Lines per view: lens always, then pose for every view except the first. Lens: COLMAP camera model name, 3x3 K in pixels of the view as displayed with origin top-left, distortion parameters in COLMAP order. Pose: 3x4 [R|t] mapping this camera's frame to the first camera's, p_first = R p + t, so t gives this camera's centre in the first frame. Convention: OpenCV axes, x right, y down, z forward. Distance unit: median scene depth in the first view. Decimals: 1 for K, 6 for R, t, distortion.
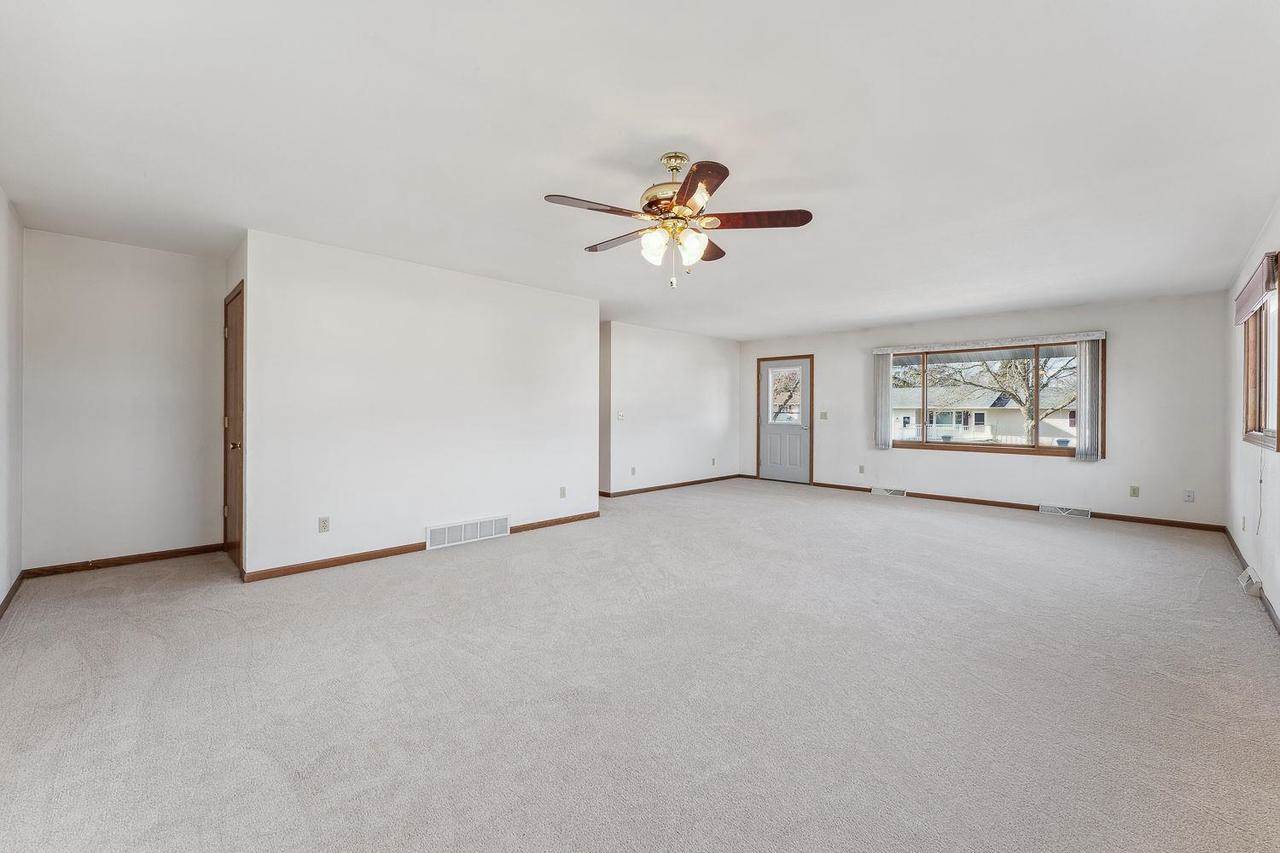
lens RADIAL K [[511.4, 0, 642.5], [0, 511.4, 417.6], [0, 0, 1]] dist [0.000089, 0.000347]
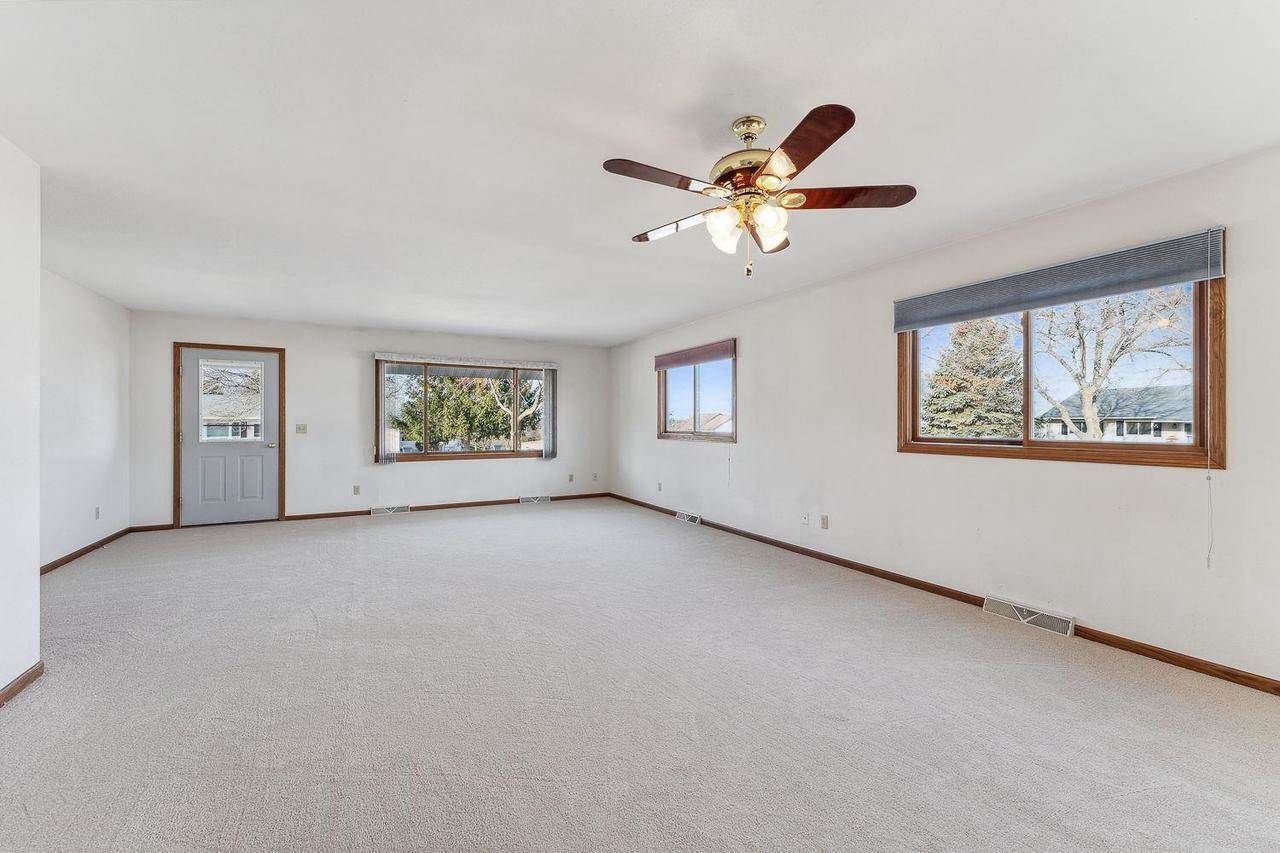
lens RADIAL K [[511.4, 0, 651.5], [0, 511.4, 426.2], [0, 0, 1]] dist [0.000089, 0.000347]
pose [[0.294313, -0.012245, 0.955631, -0.233928], [0.014761, 0.999857, 0.008266, -0.006343], [-0.955595, 0.011673, 0.294451, 0.251185]]
